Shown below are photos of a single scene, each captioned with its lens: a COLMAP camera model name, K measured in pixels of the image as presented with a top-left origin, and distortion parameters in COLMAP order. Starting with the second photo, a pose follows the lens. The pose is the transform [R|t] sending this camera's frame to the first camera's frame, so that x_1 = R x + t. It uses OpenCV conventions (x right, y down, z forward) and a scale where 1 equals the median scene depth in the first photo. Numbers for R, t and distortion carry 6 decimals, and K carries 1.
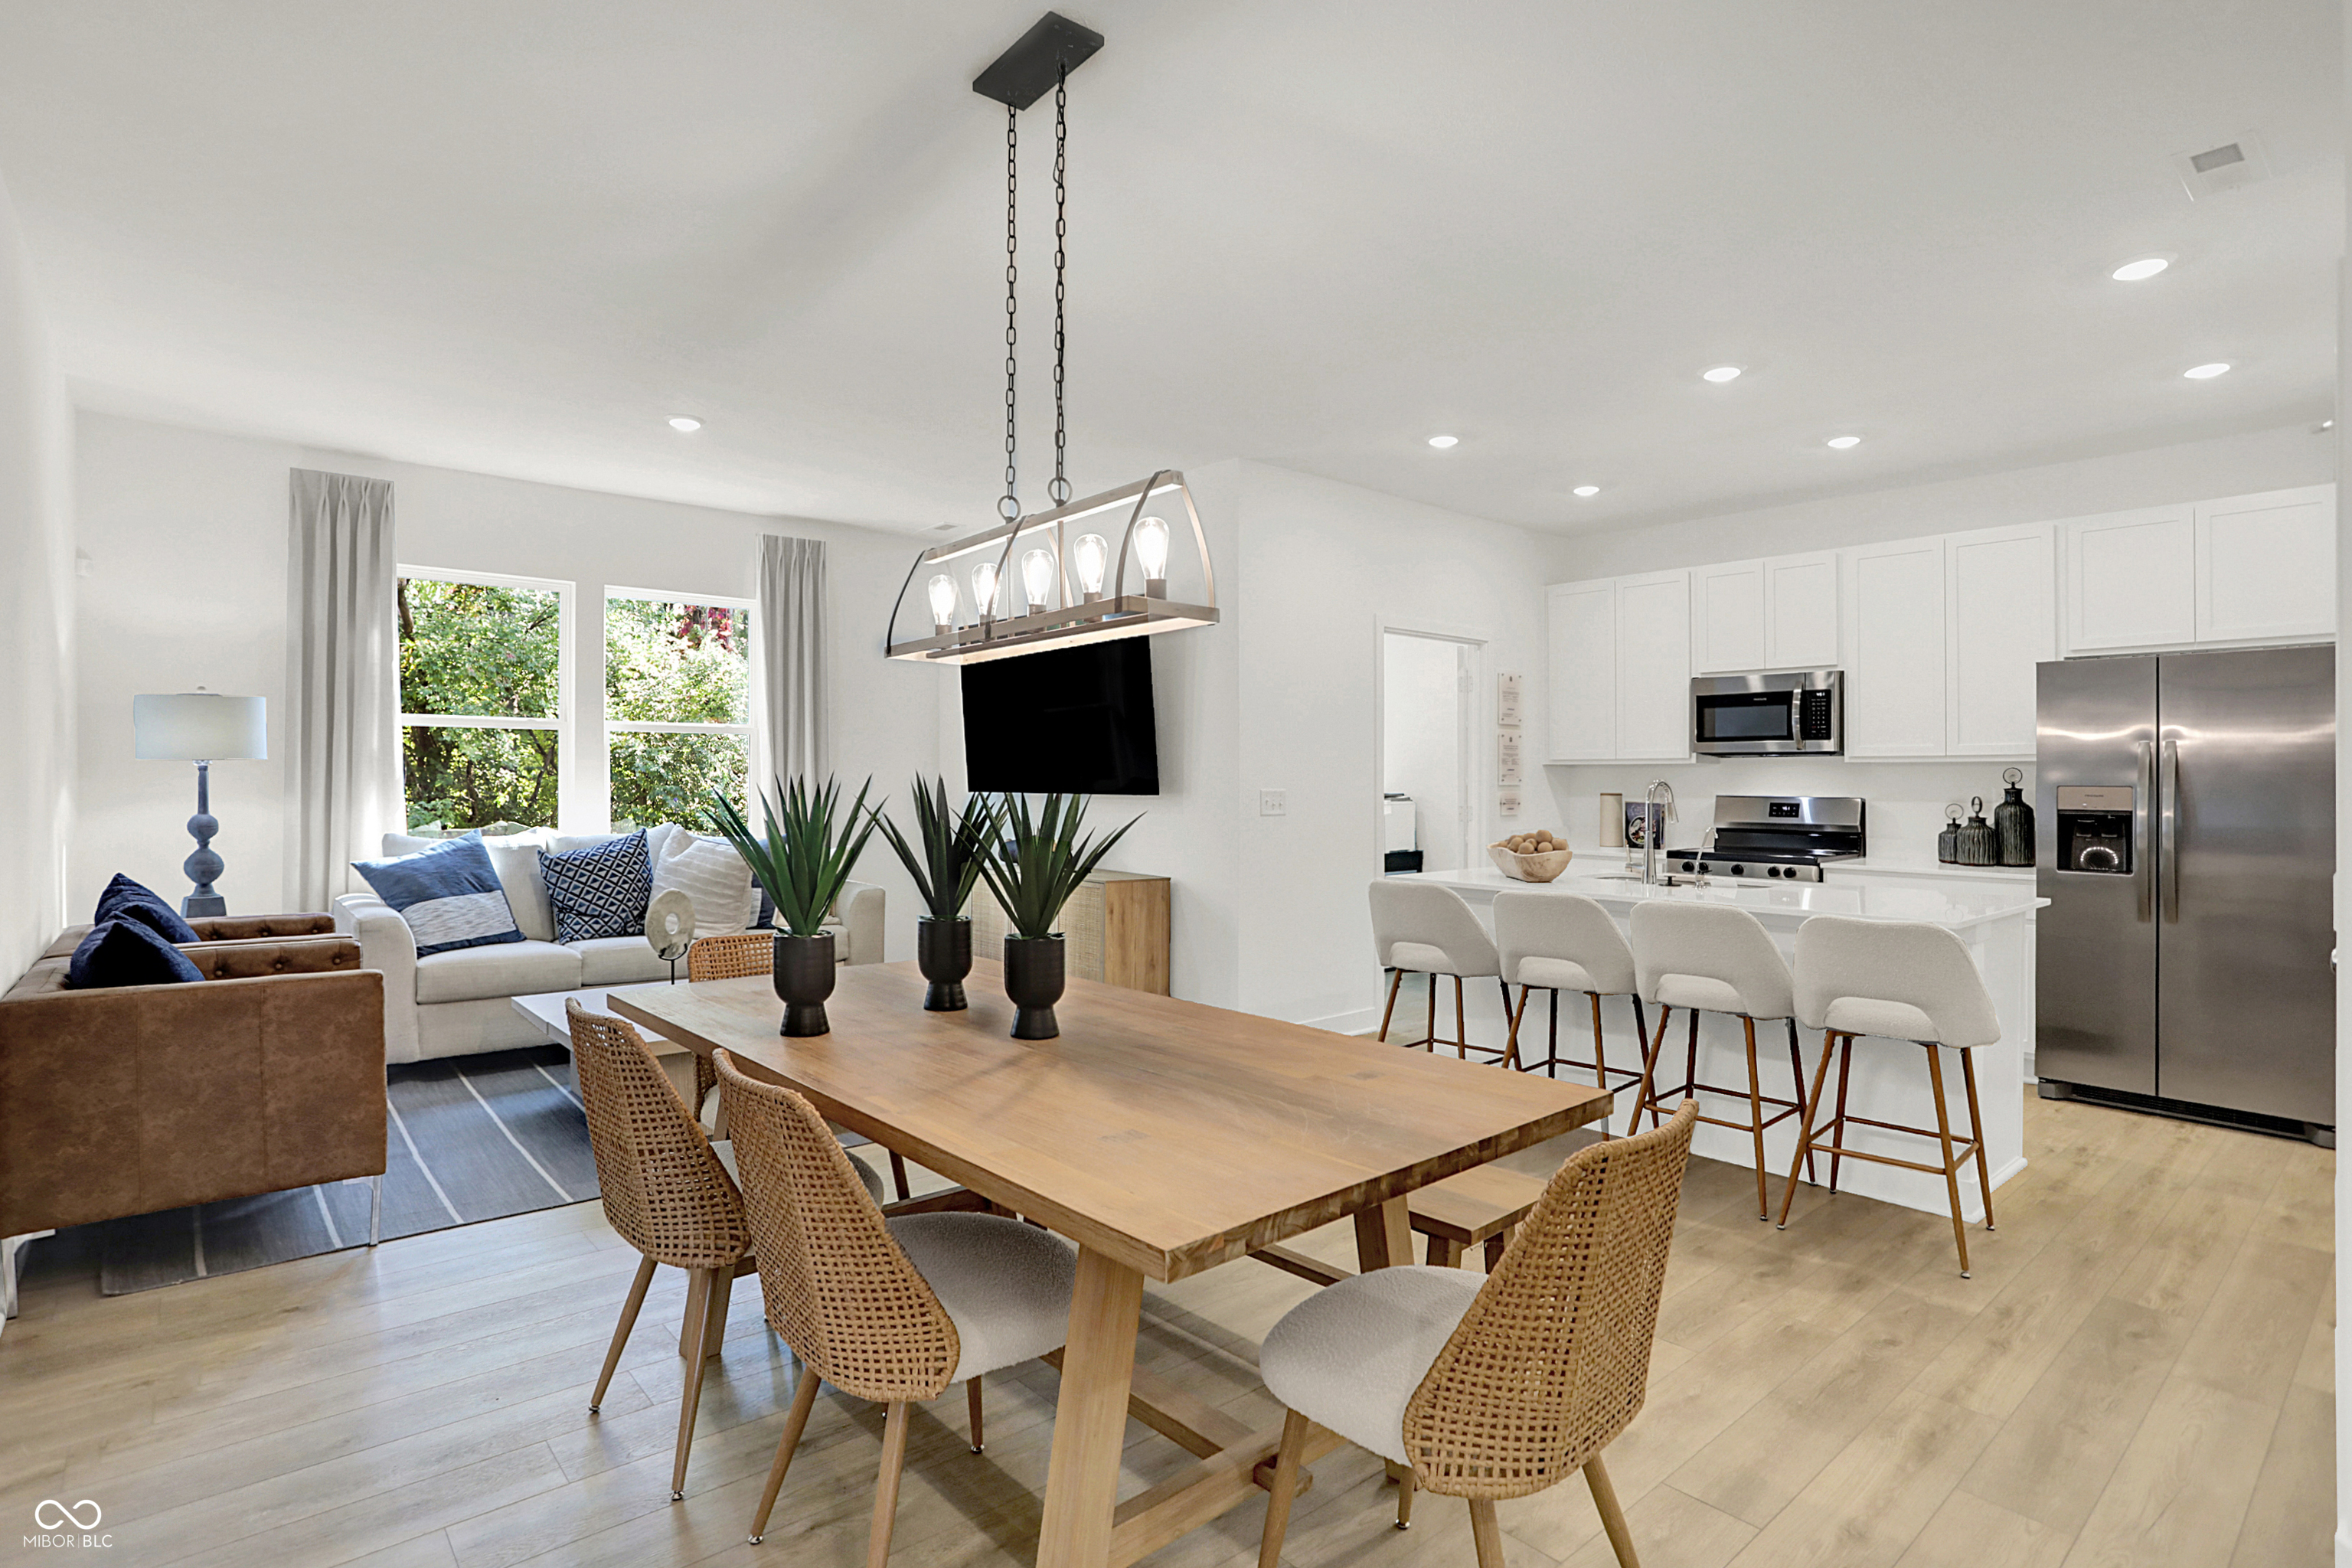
lens RADIAL K [[1195.4, 0, 1160.5], [0, 1195.4, 773.5], [0, 0, 1]] dist [-0.072619, 0.026401]
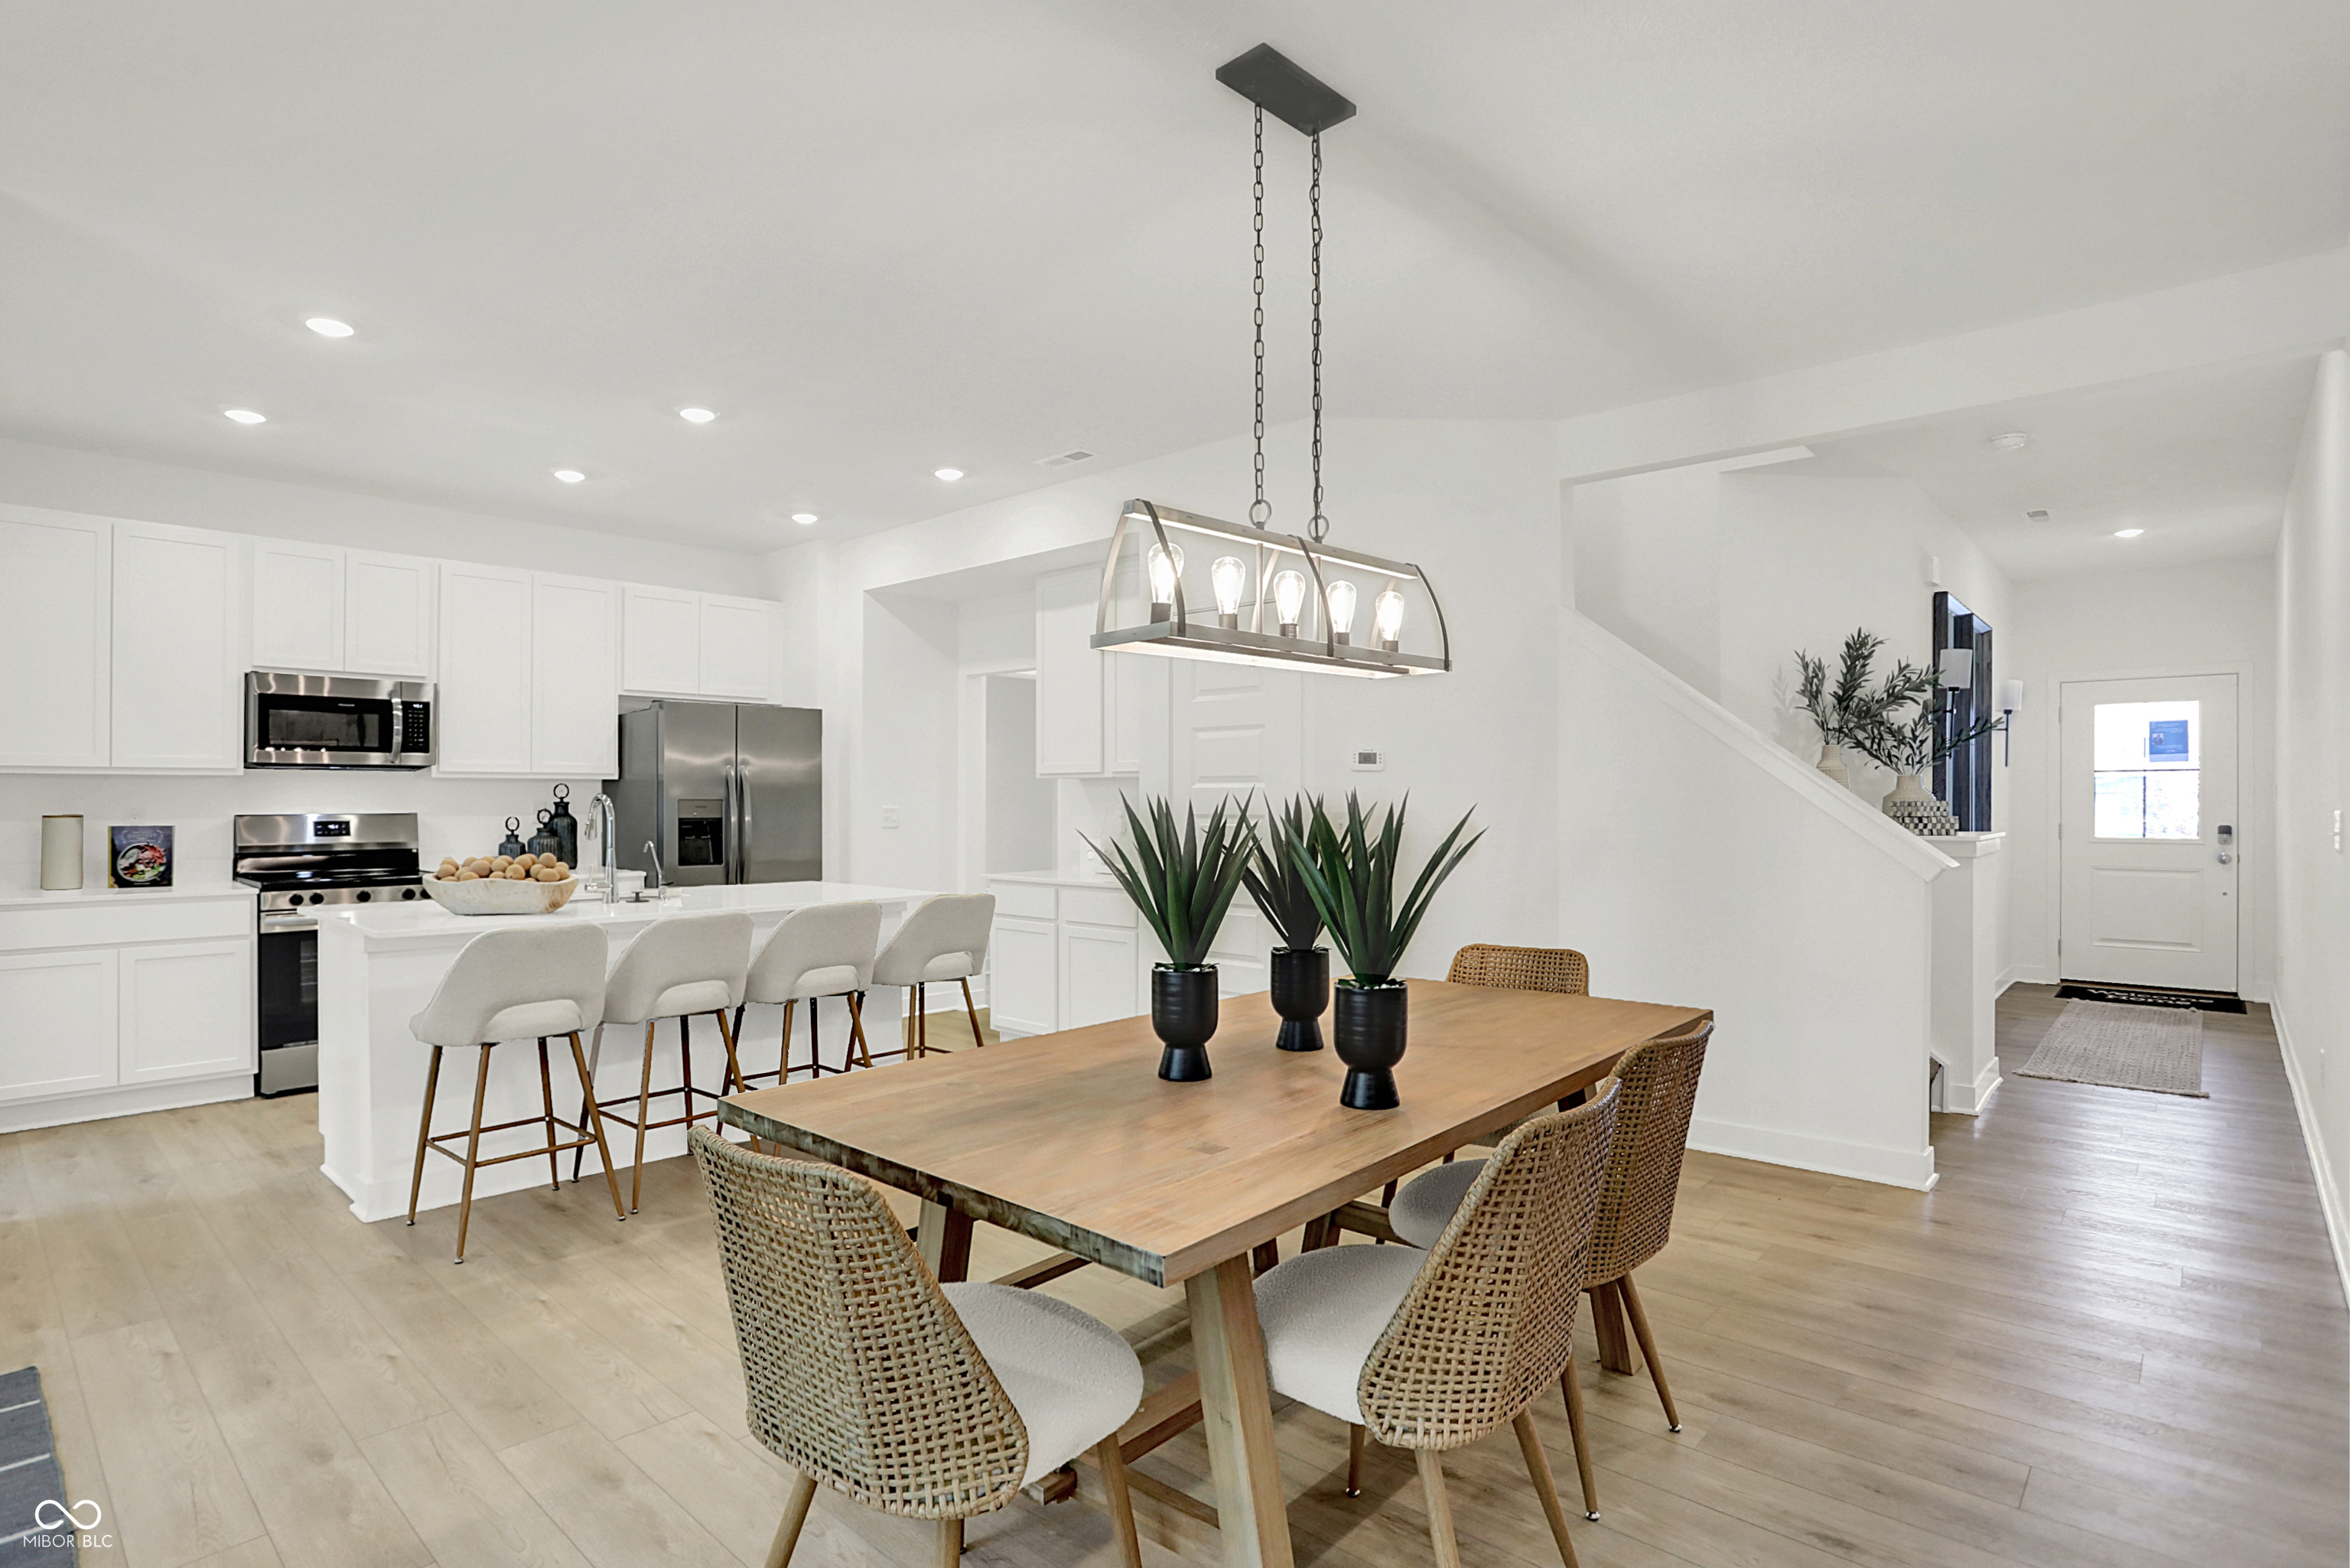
lens RADIAL K [[1170.3, 0, 1123.7], [0, 1170.3, 787.0], [0, 0, 1]] dist [-0.024183, 0.000618]
pose [[-0.114129, 0.009910, 0.993416, -0.479146], [0.000935, 0.999951, -0.009868, 0.009557], [-0.993465, -0.000197, -0.114133, 0.574284]]
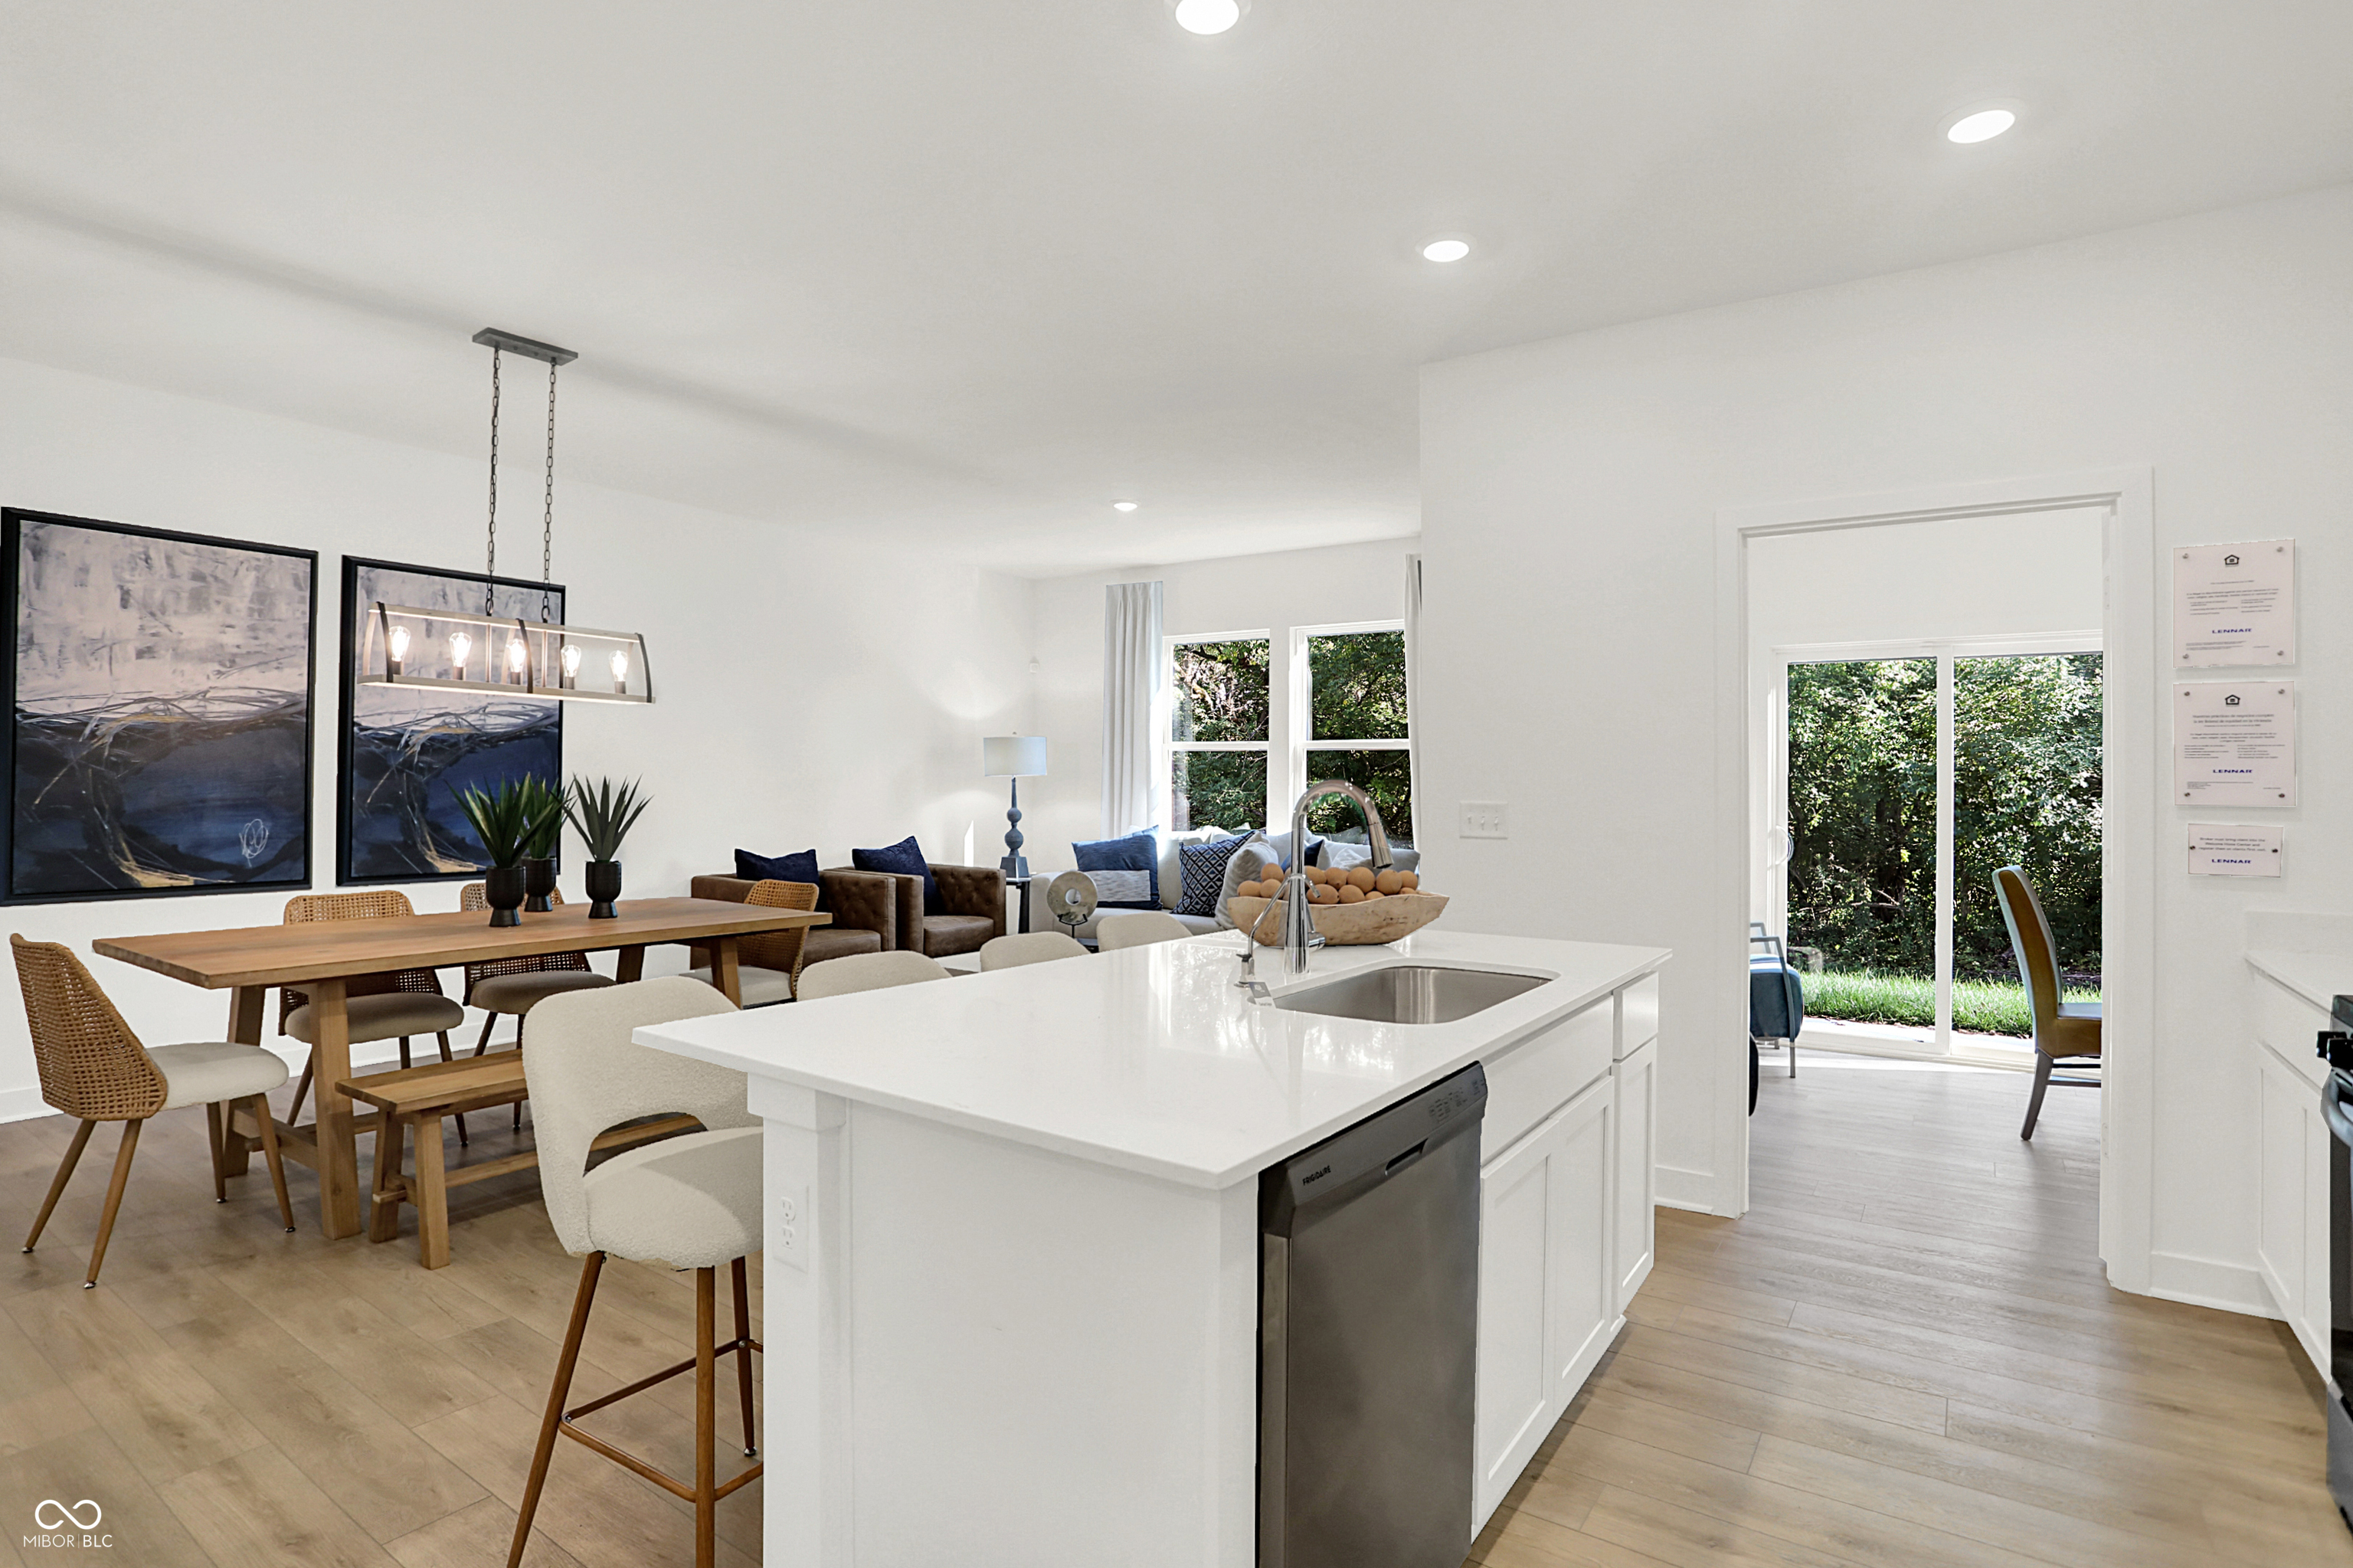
lens RADIAL K [[1196.0, 0, 1161.0], [0, 1196.0, 773.5], [0, 0, 1]] dist [-0.072619, 0.026401]
pose [[0.242955, -0.013114, -0.969949, 0.769457], [-0.005479, 0.999874, -0.014891, 0.008081], [0.970022, 0.008933, 0.242853, 0.660628]]
